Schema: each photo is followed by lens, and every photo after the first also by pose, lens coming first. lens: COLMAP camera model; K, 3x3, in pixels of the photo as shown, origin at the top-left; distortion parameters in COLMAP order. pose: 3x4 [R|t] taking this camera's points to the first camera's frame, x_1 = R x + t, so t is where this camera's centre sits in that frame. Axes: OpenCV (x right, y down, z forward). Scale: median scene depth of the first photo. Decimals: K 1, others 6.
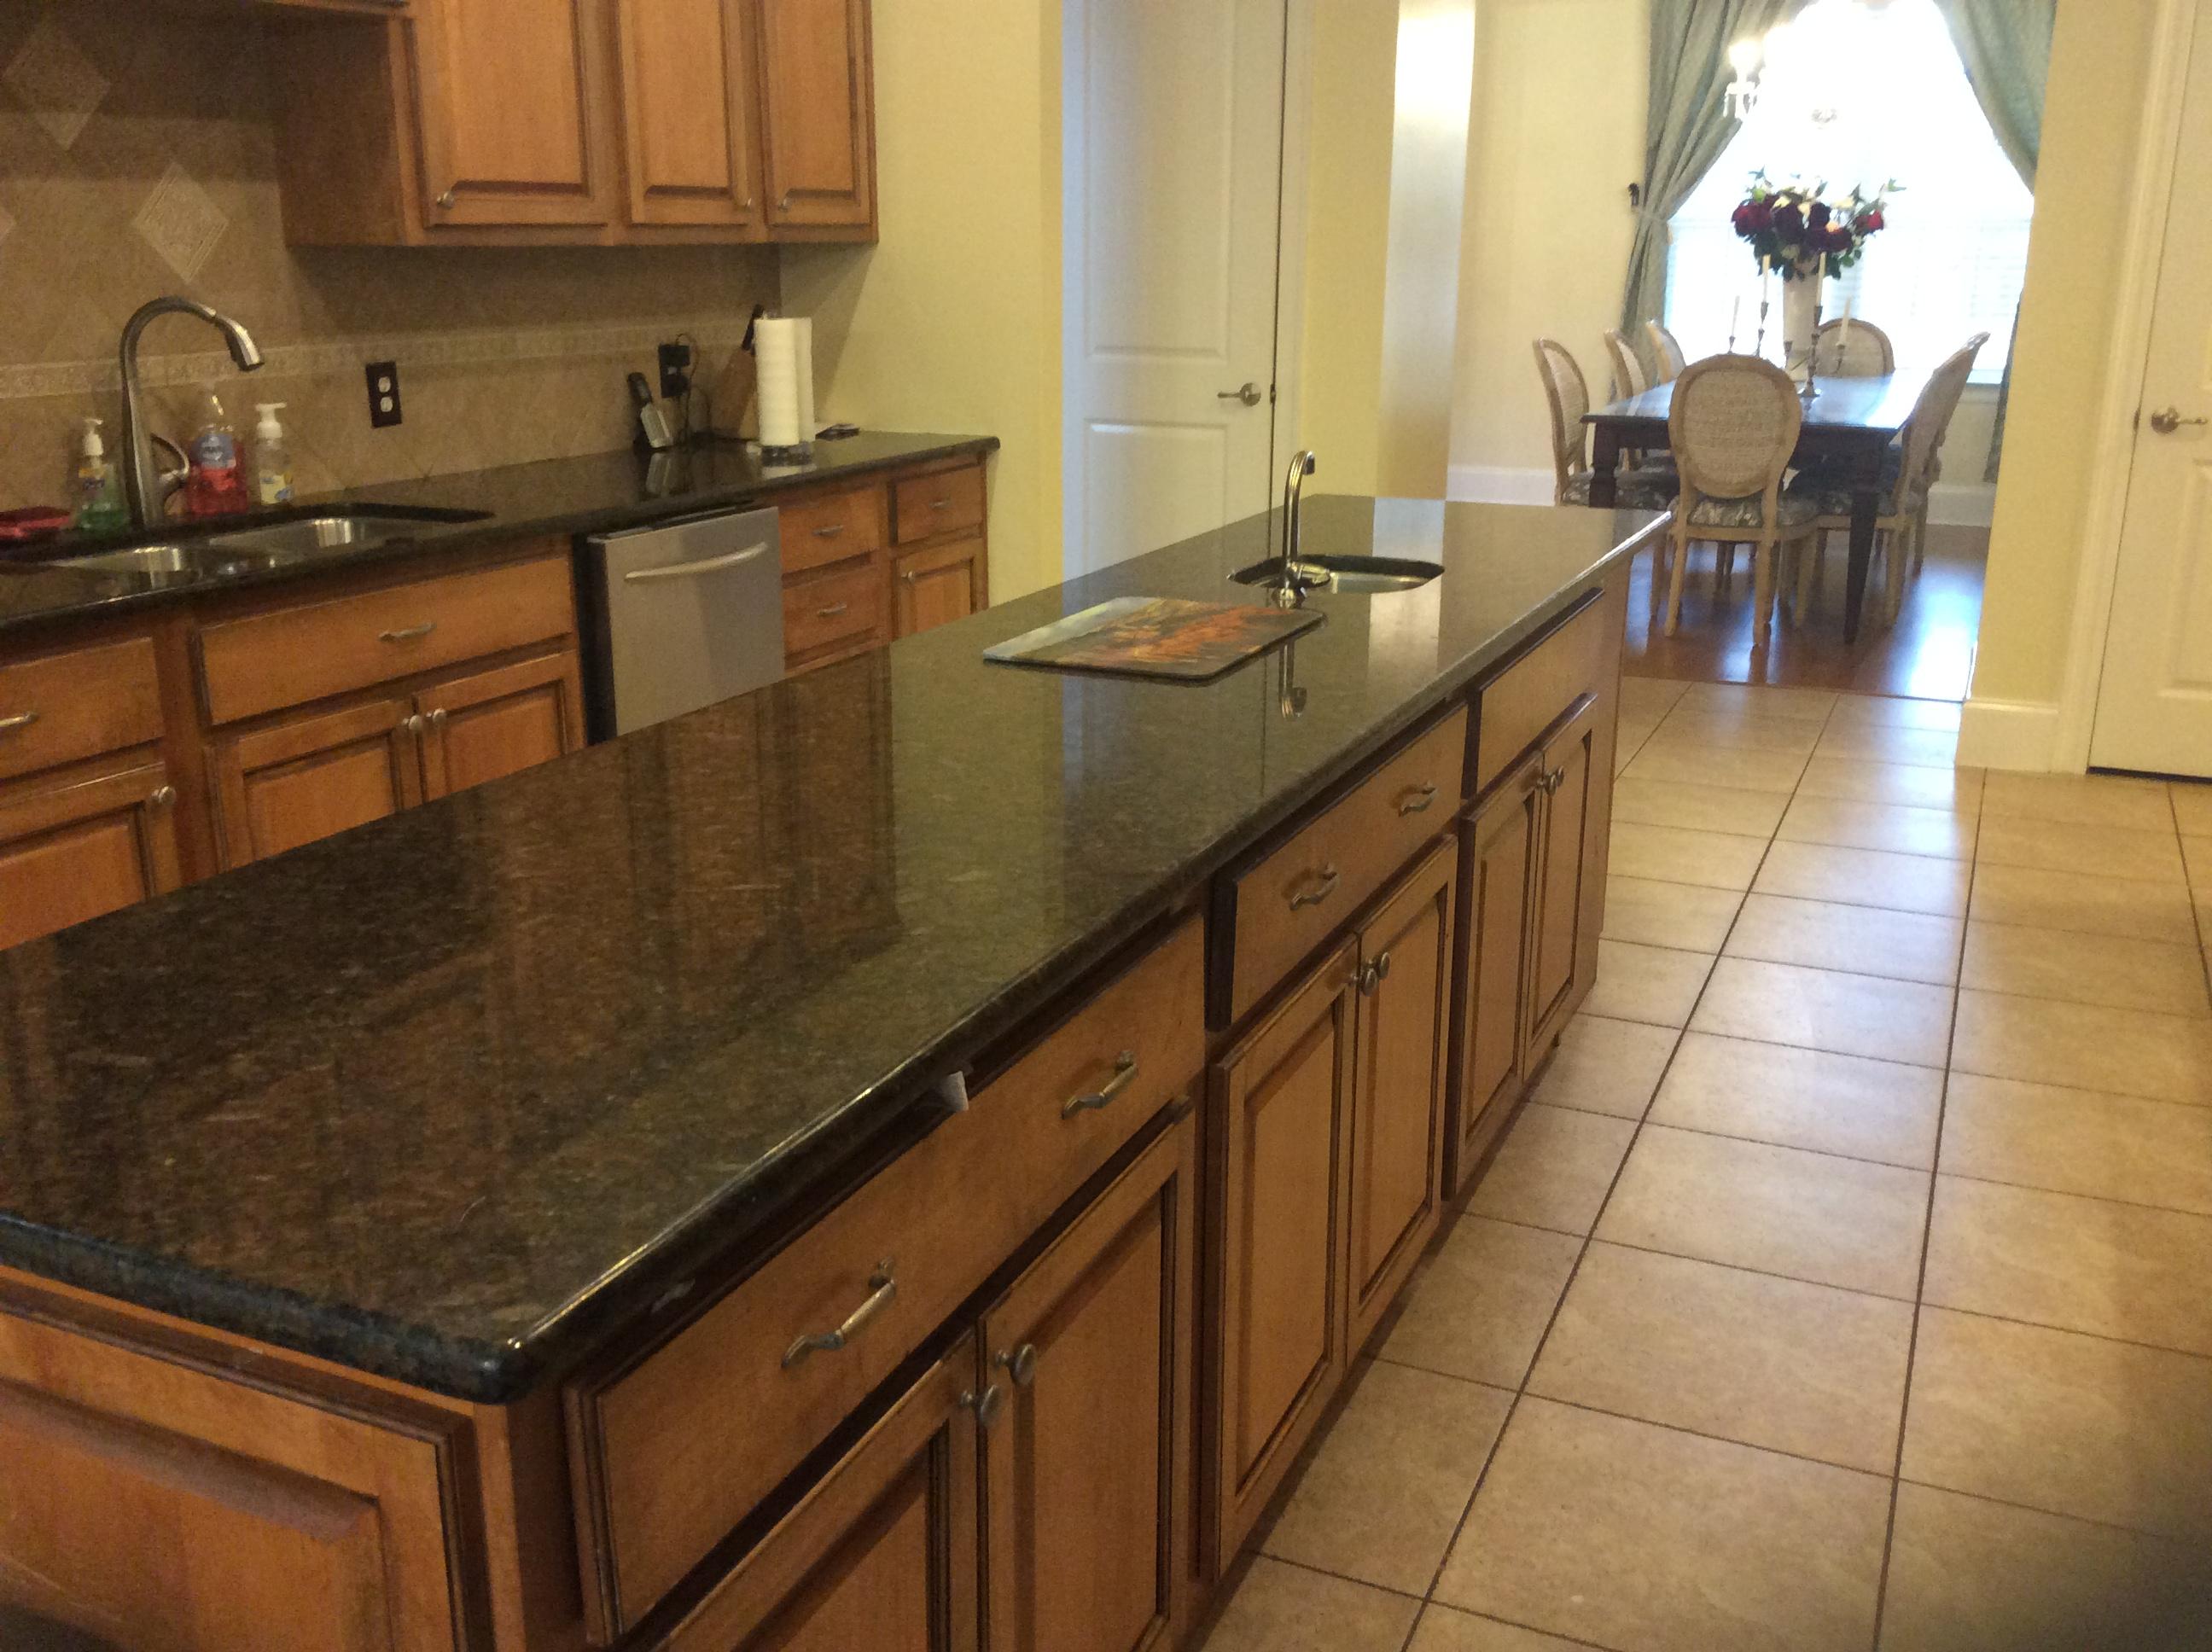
lens RADIAL K [[2060.6, 0, 1106.0], [0, 2060.6, 826.0], [0, 0, 1]] dist [0.158518, -0.319033]
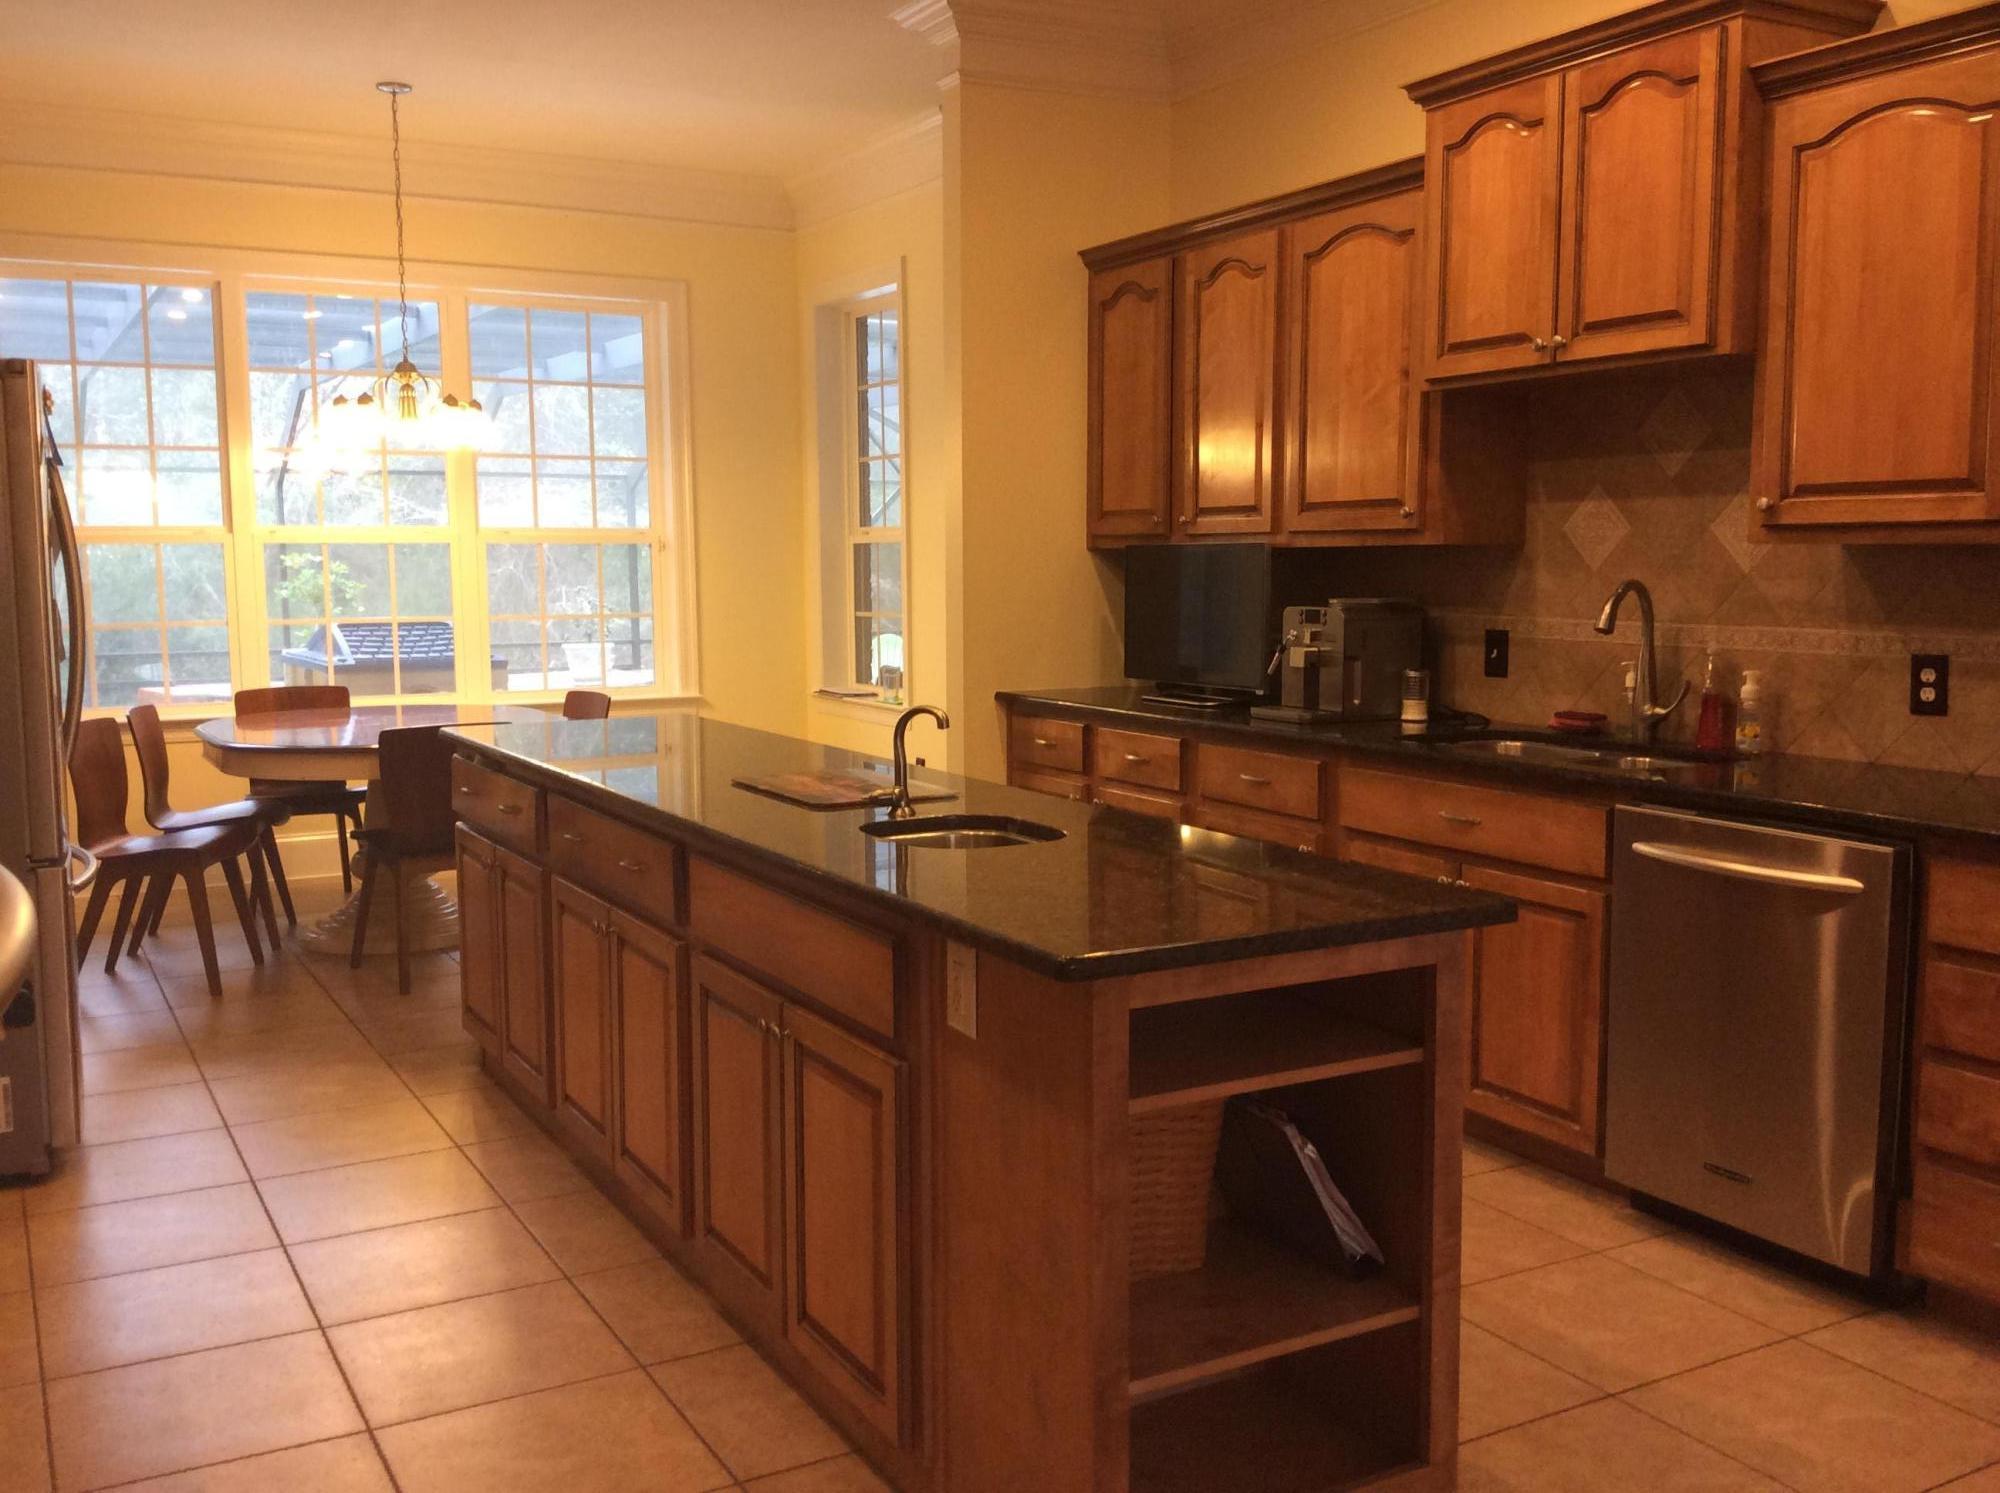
lens RADIAL K [[1863.2, 0, 1000.0], [0, 1863.2, 746.5], [0, 0, 1]] dist [0.158518, -0.319033]
pose [[-0.610217, 0.088664, -0.787258, 0.602456], [-0.209747, 0.940177, 0.268465, -0.301095], [0.763965, 0.328947, -0.555115, 1.070609]]
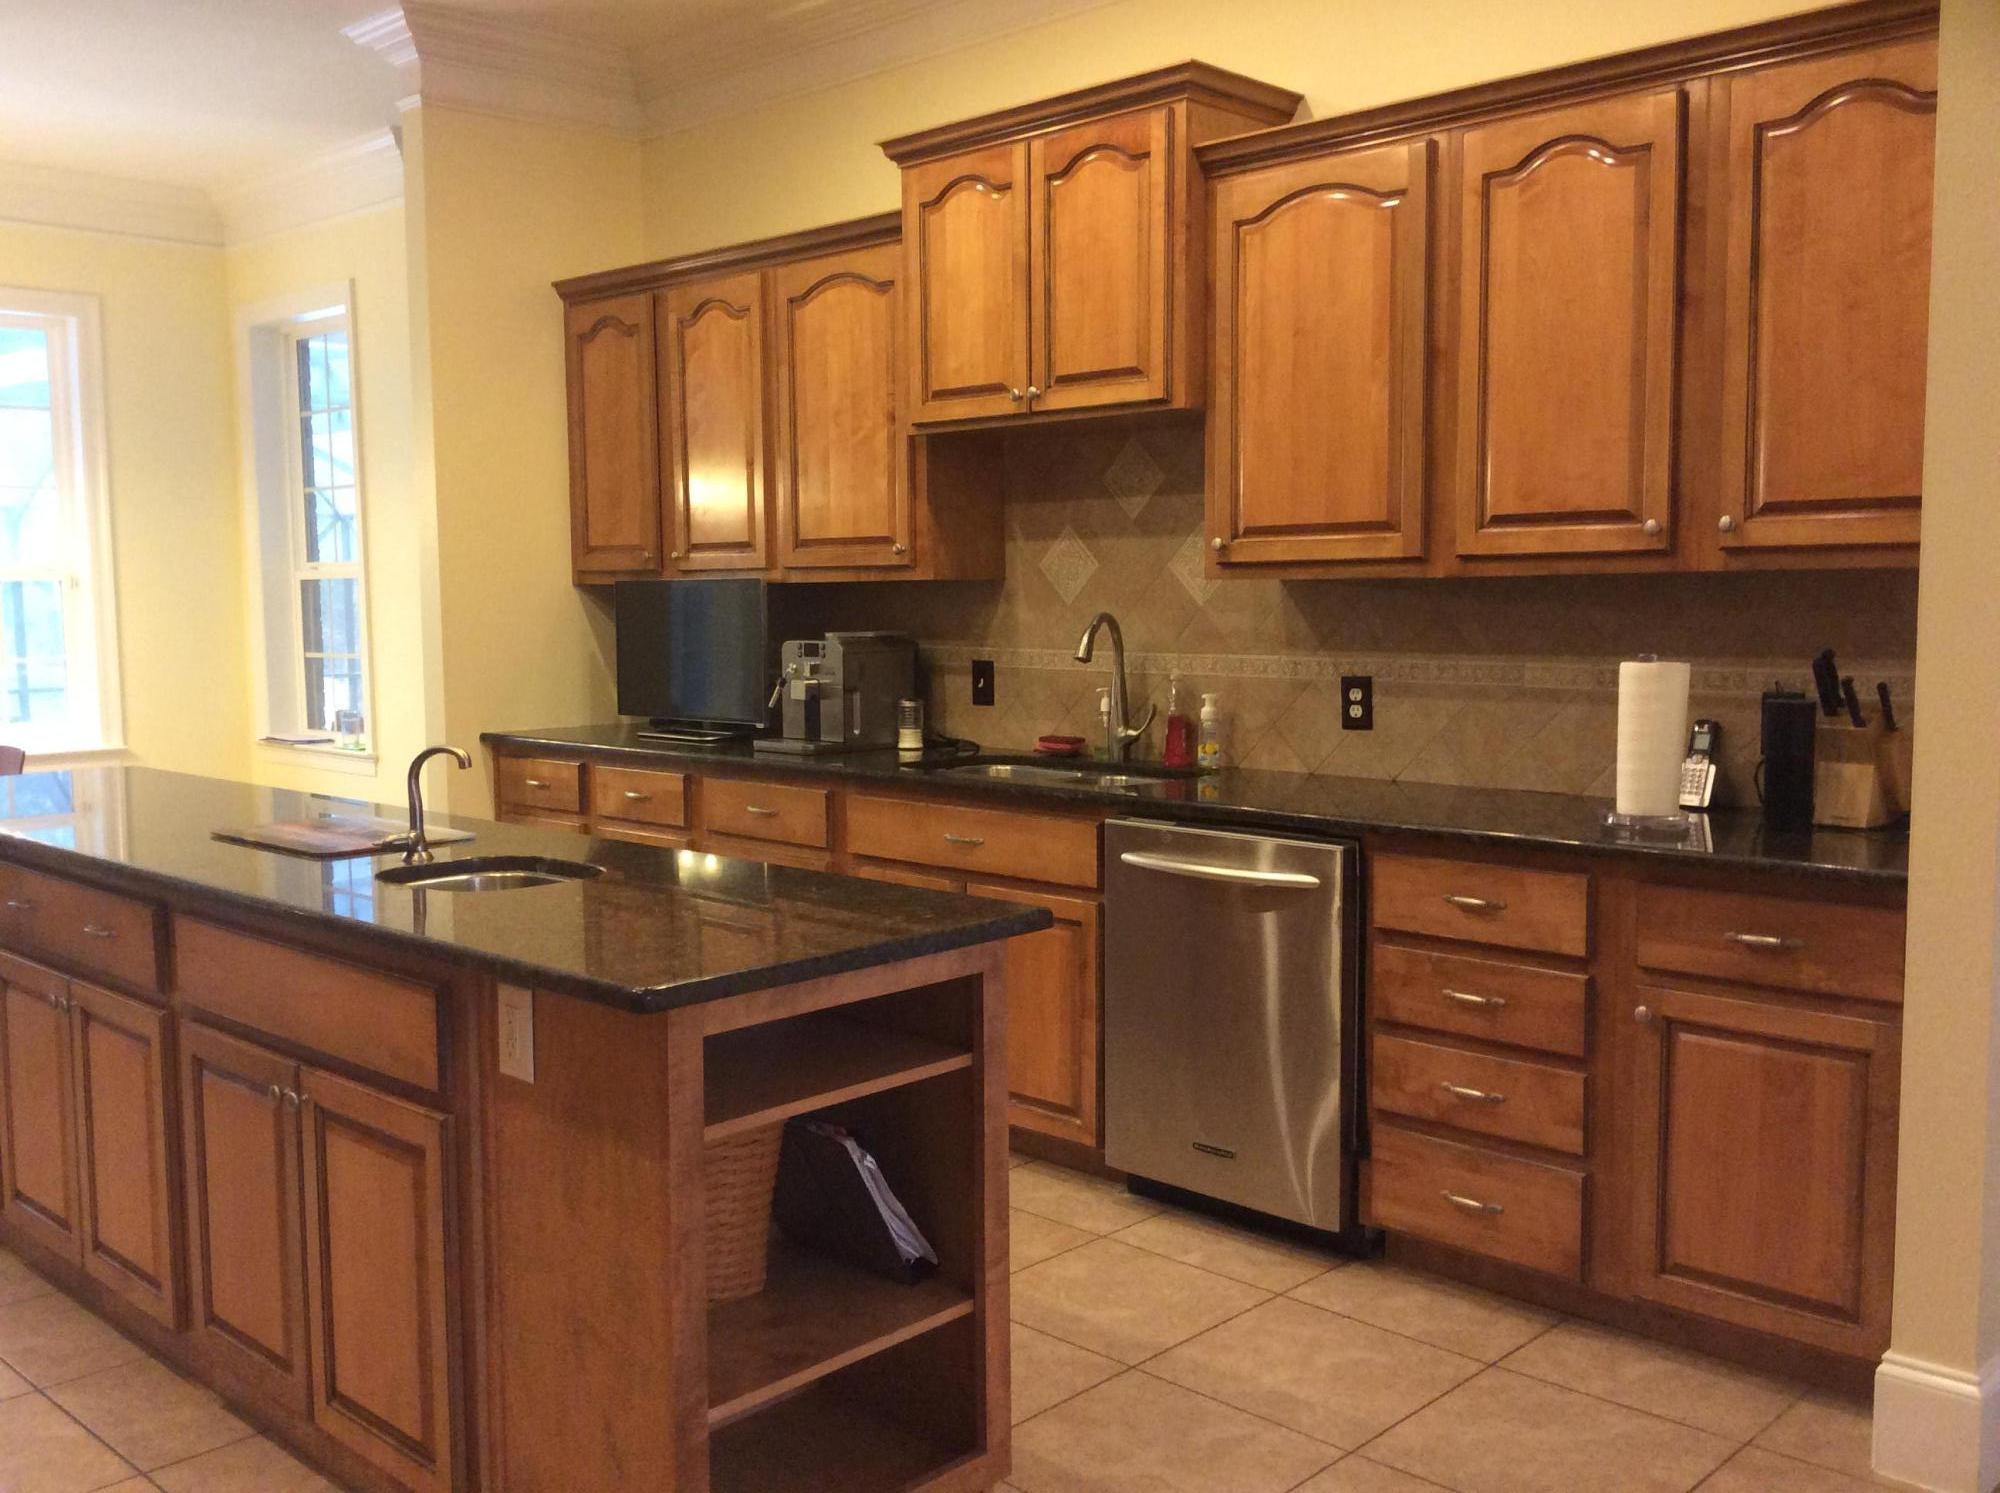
lens RADIAL K [[1863.2, 0, 1000.0], [0, 1863.2, 746.5], [0, 0, 1]] dist [0.158518, -0.319033]
pose [[-0.351839, 0.086517, -0.932054, 0.630345], [-0.245405, 0.952366, 0.181040, -0.292897], [0.903319, 0.292428, -0.313847, 1.049055]]
